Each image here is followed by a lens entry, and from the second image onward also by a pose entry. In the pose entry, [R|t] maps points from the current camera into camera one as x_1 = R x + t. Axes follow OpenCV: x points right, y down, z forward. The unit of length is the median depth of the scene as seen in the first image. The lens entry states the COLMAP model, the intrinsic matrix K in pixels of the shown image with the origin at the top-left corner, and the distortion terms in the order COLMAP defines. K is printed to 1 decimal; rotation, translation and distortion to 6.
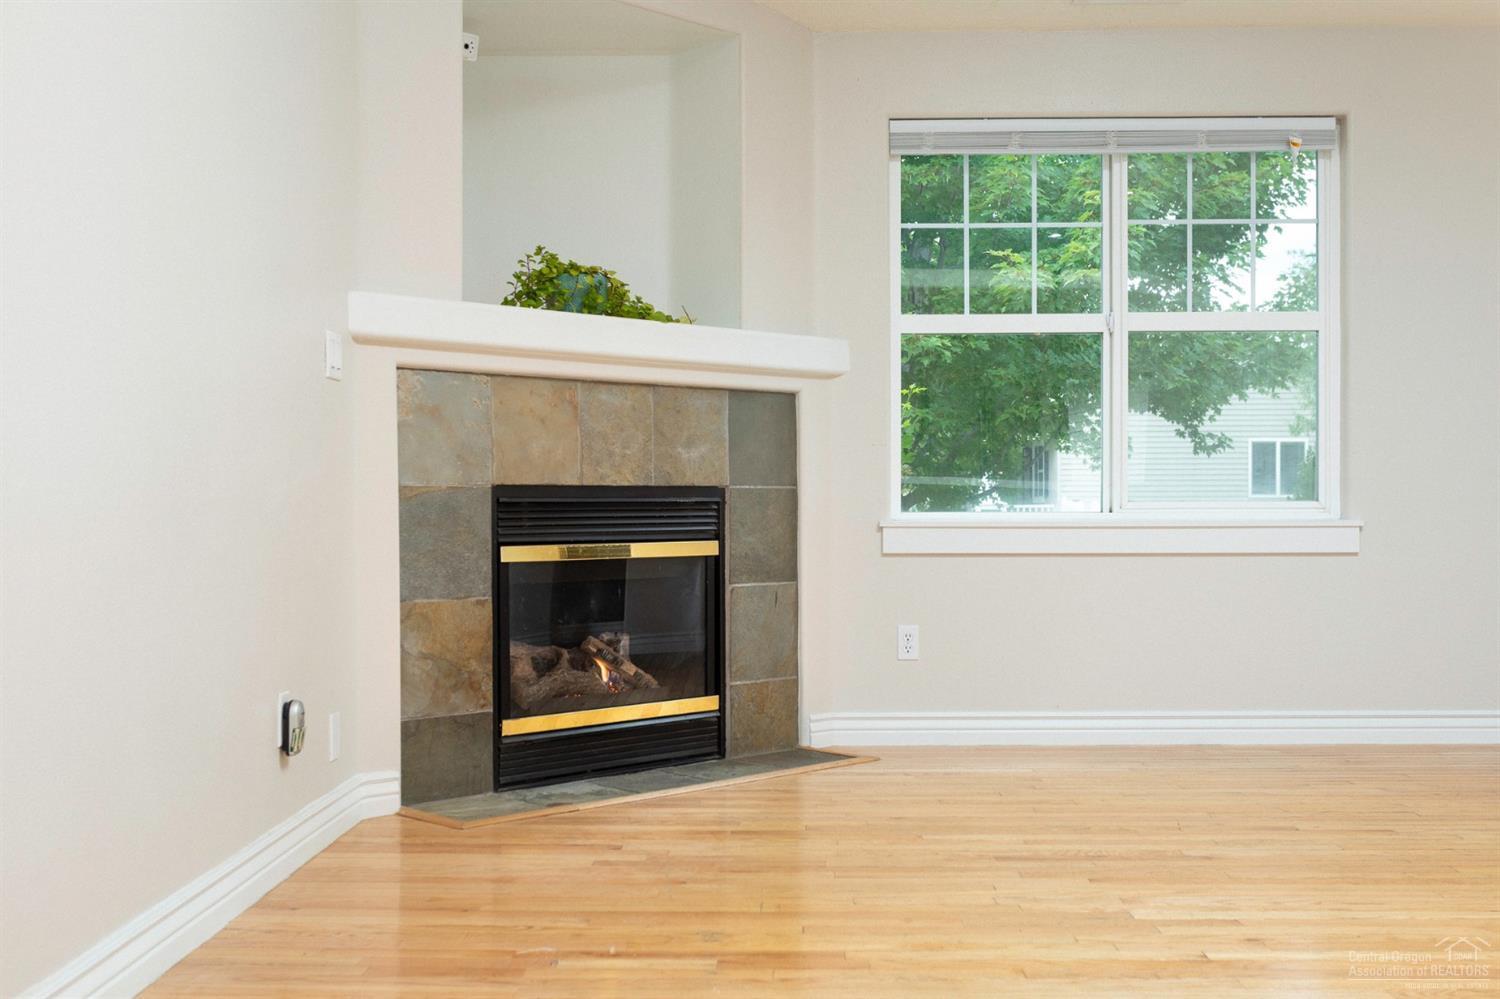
lens RADIAL K [[1636.4, 0, 749.9], [0, 1636.4, 500.4], [0, 0, 1]] dist [0.012169, 0.000000]
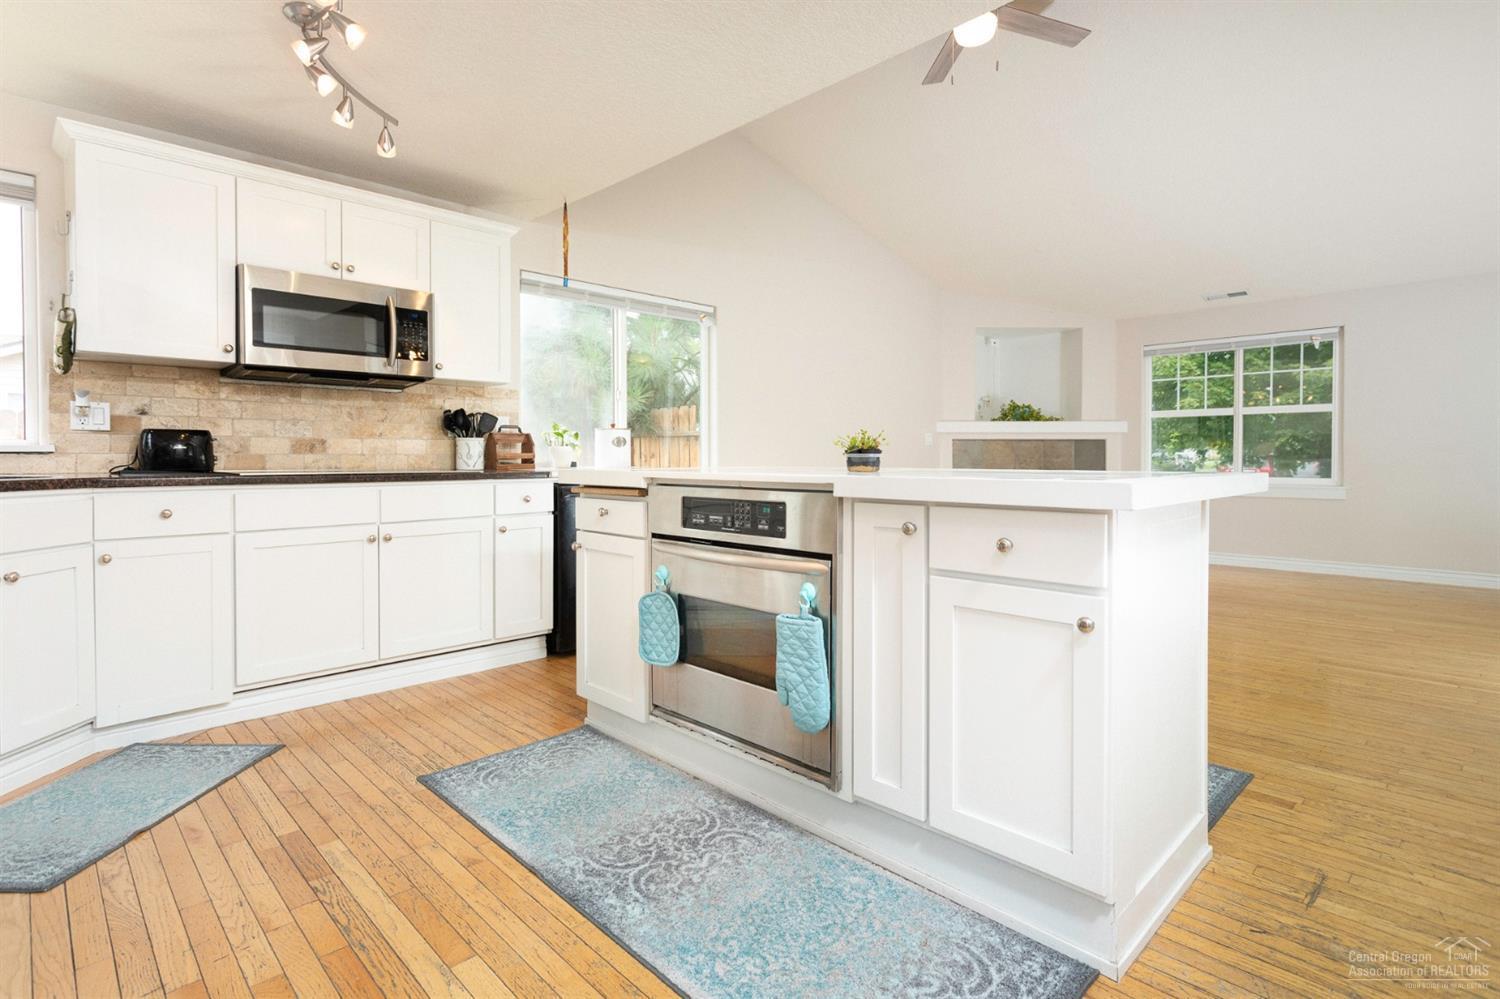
lens RADIAL K [[735.2, 0, 733.2], [0, 735.2, 476.4], [0, 0, 1]] dist [0.006053, 0.000580]
pose [[0.707339, 0.024138, -0.706462, 0.550909], [-0.000563, 0.999436, 0.033585, -0.045919], [0.706874, -0.023358, 0.706954, -0.503649]]
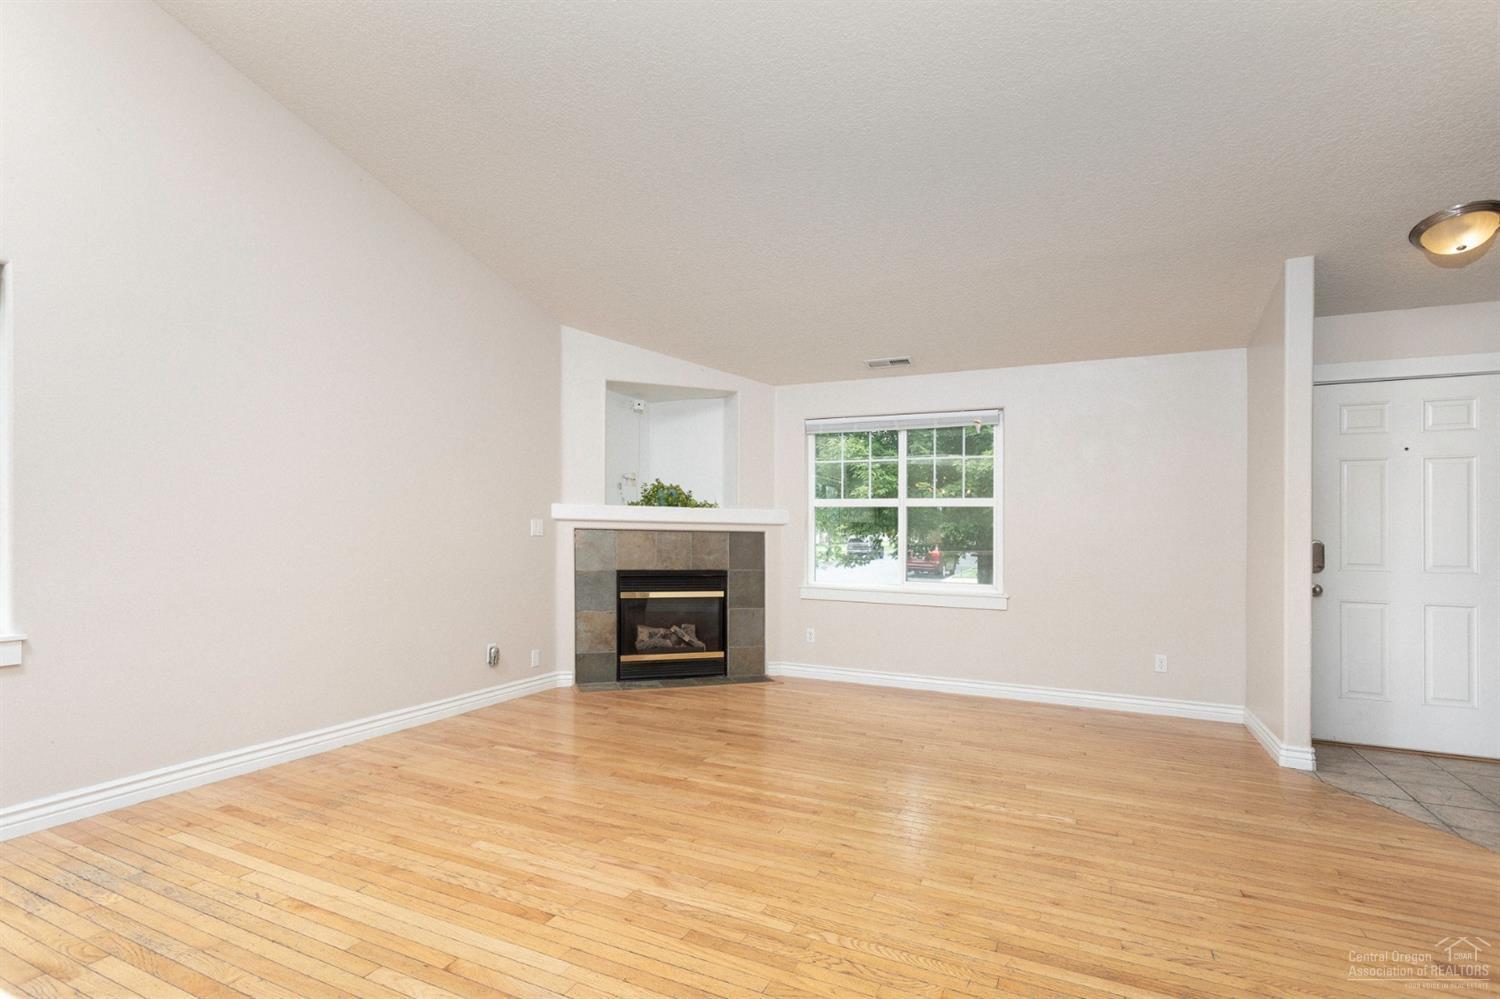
lens RADIAL K [[735.2, 0, 735.6], [0, 735.2, 528.0], [0, 0, 1]] dist [0.006053, 0.000580]
pose [[0.910450, 0.016211, -0.413302, 0.485103], [-0.020161, 0.999783, -0.005197, -0.070354], [0.413128, 0.013064, 0.910579, -0.037700]]
